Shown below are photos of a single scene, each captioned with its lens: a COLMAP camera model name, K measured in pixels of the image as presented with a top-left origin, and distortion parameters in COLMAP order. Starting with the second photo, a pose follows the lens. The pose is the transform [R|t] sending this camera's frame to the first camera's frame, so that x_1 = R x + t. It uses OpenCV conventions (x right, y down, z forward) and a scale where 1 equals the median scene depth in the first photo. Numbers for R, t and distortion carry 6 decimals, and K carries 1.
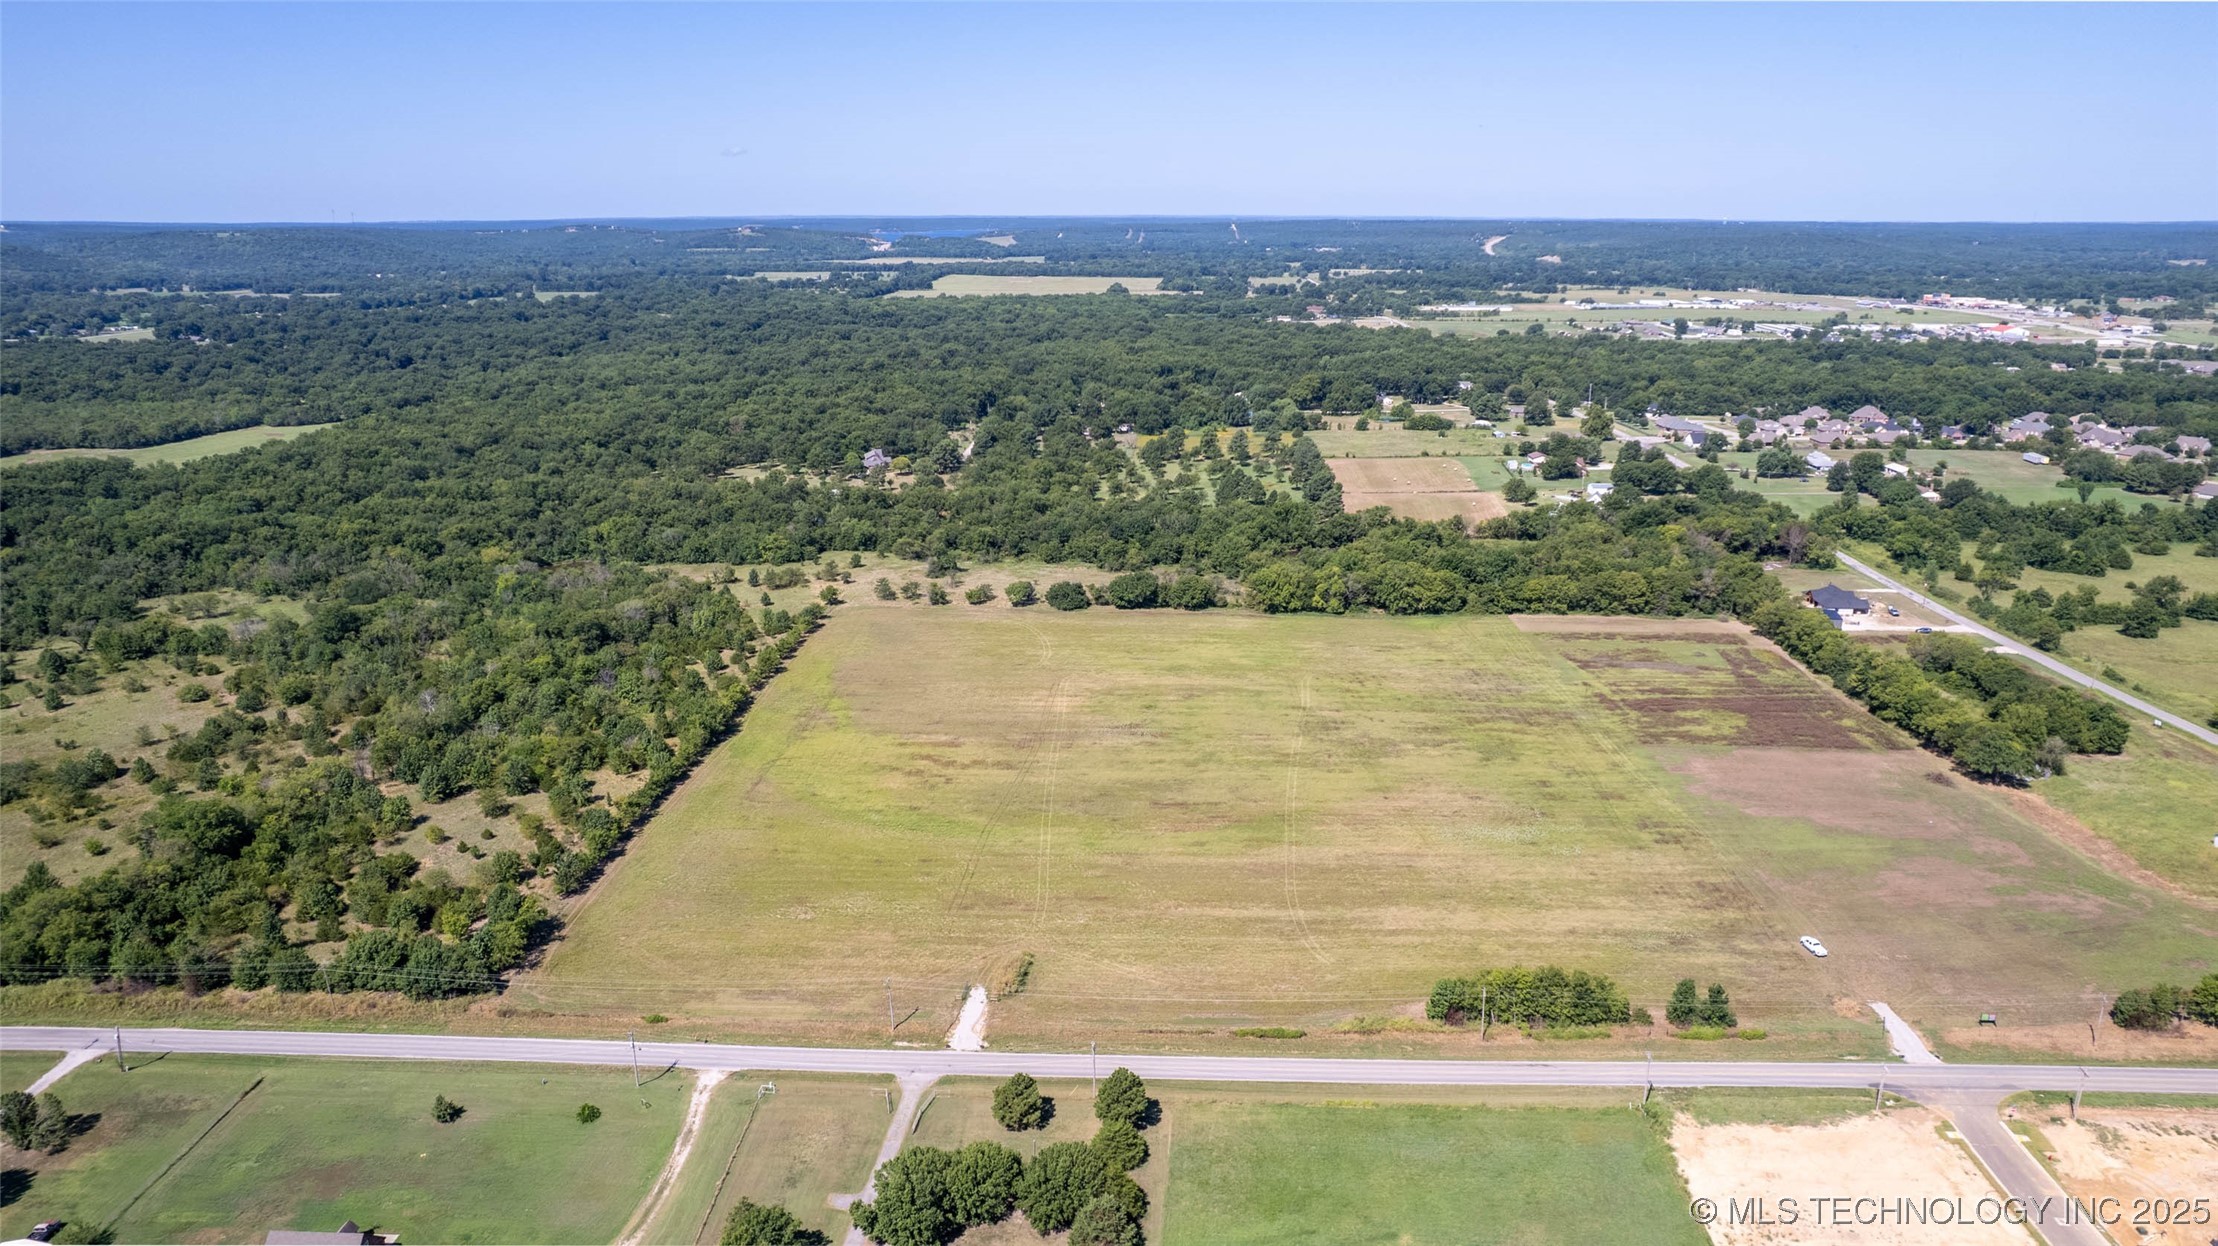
lens RADIAL K [[1457.4, 0, 1109.0], [0, 1457.4, 623.0], [0, 0, 1]] dist [-0.066096, 0.043511]
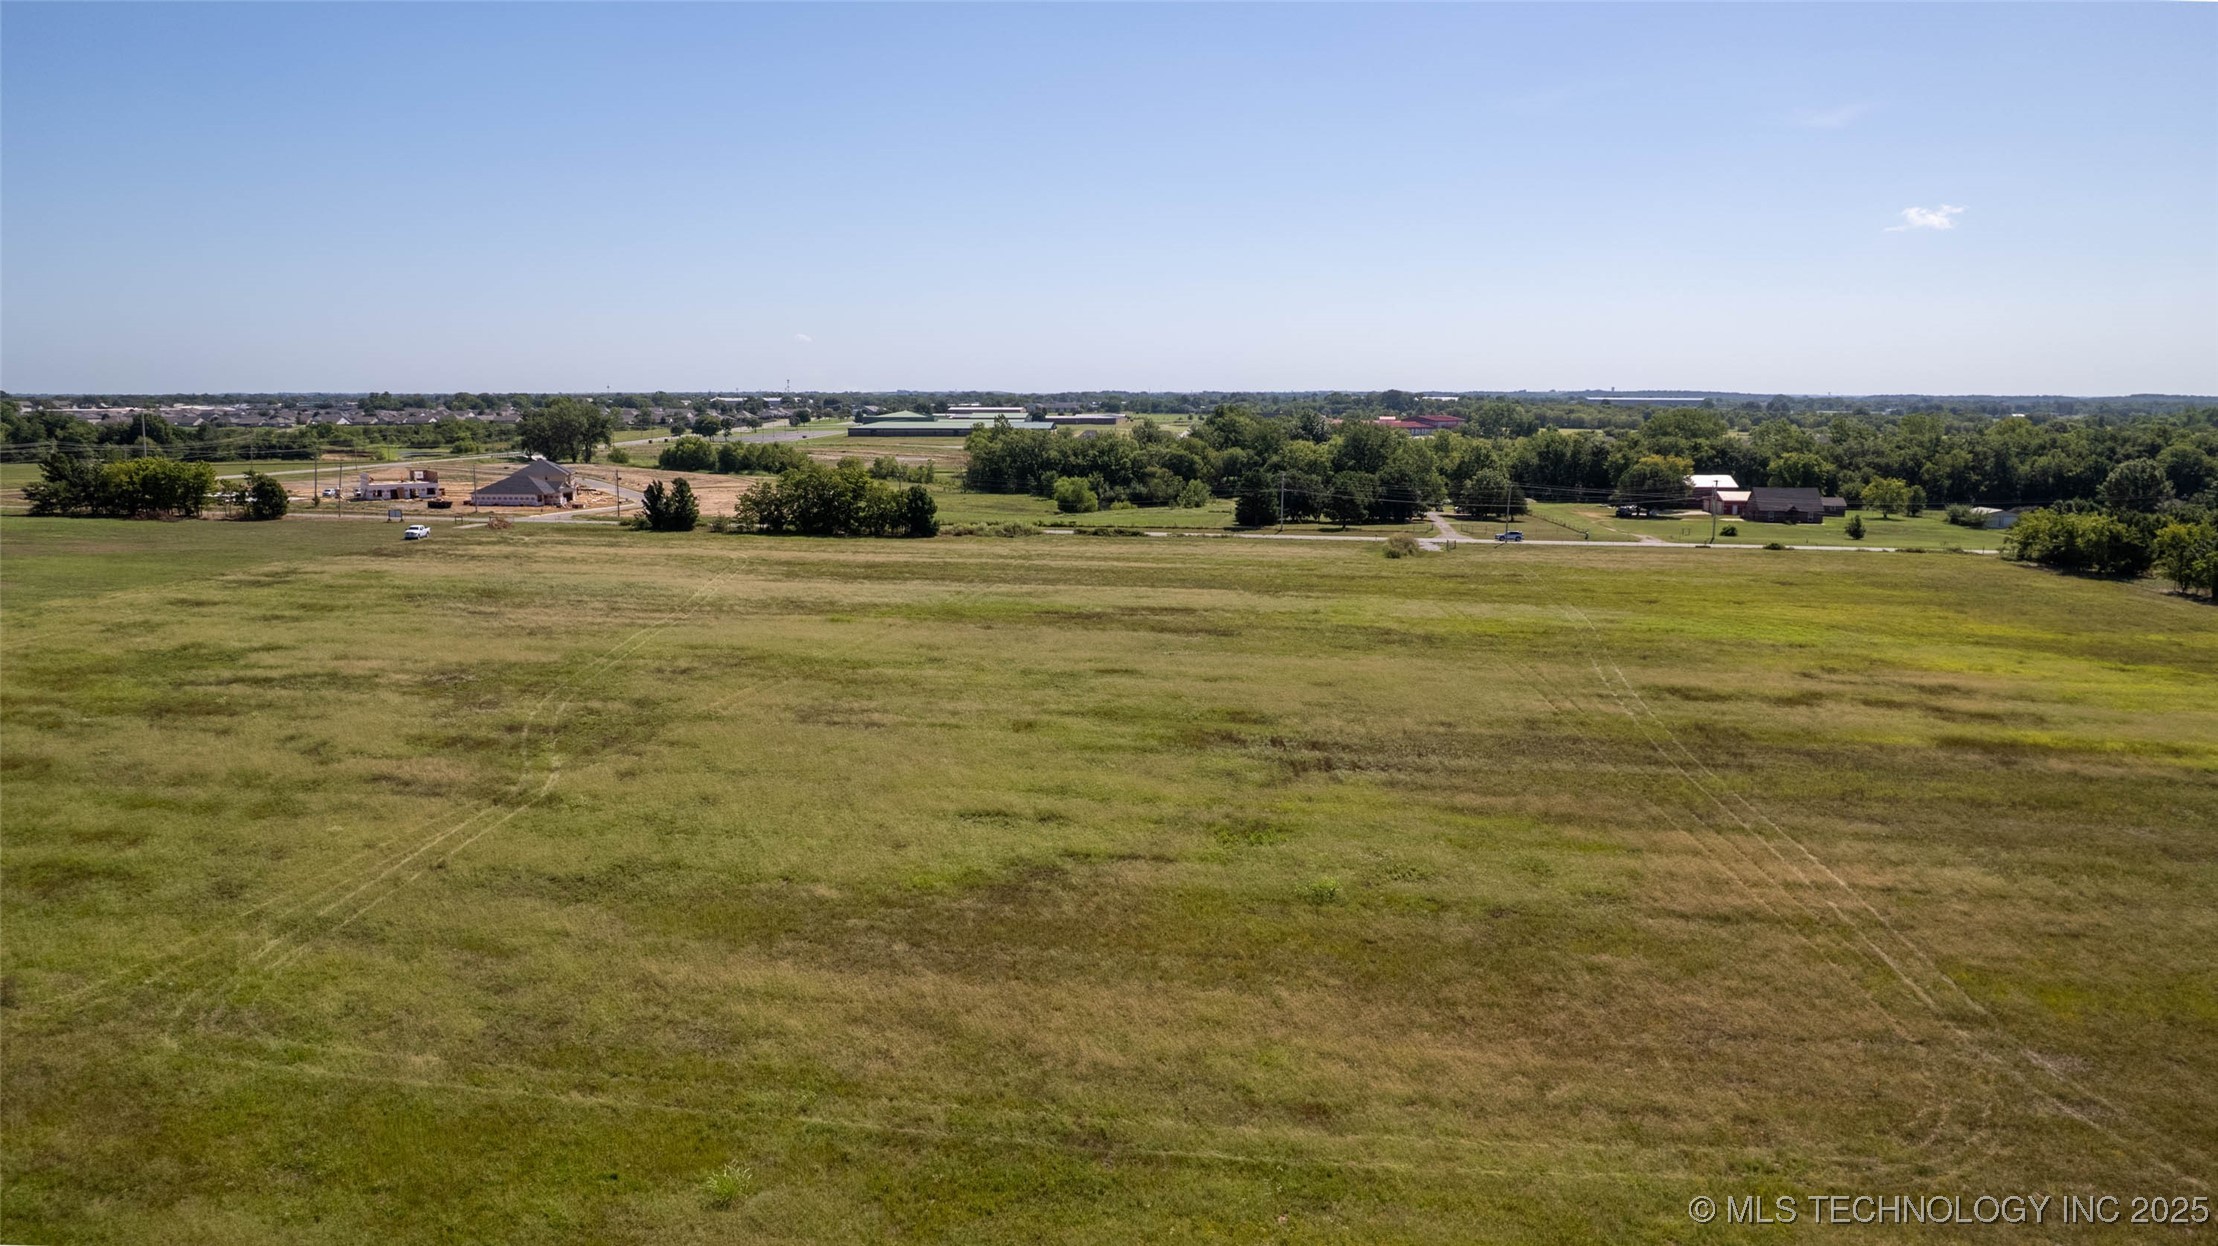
lens RADIAL K [[1457.4, 0, 1109.0], [0, 1457.4, 623.0], [0, 0, 1]] dist [-0.066096, 0.043511]
pose [[-0.998774, -0.008052, 0.048847, 0.047990], [0.013205, 0.907612, 0.419602, -0.058822], [-0.047712, 0.419732, -0.906393, 1.452714]]
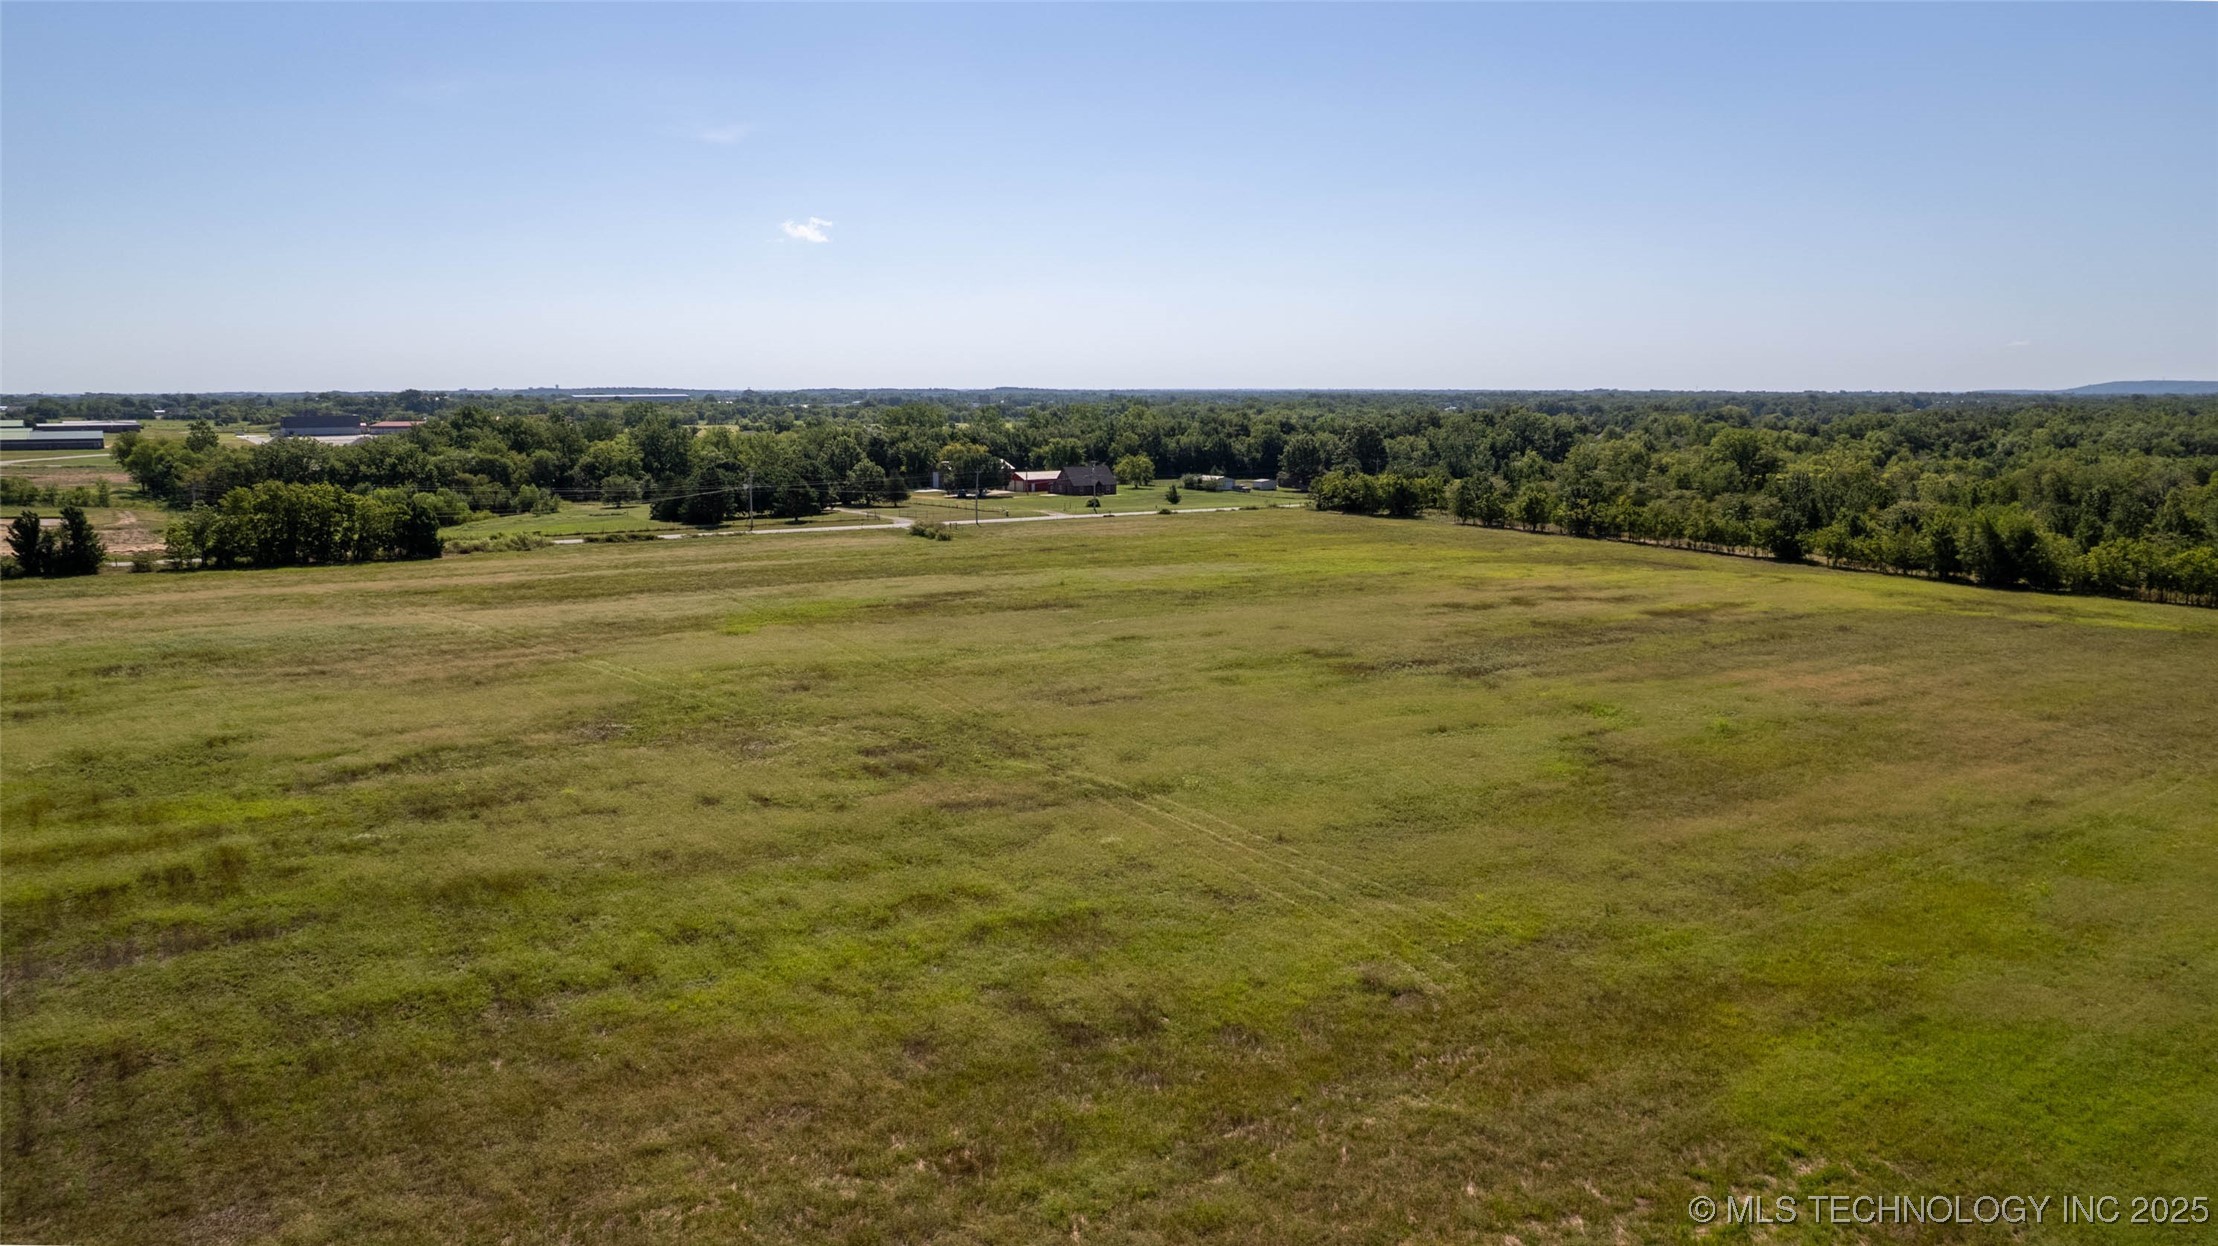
lens RADIAL K [[1428.1, 0, 1102.0], [0, 1428.1, 629.2], [0, 0, 1]] dist [-0.045705, 0.005785]
pose [[-0.792704, 0.101083, -0.601168, 0.316416], [-0.166043, 0.913069, 0.372472, -0.045331], [0.586558, 0.395080, -0.707009, 1.404551]]
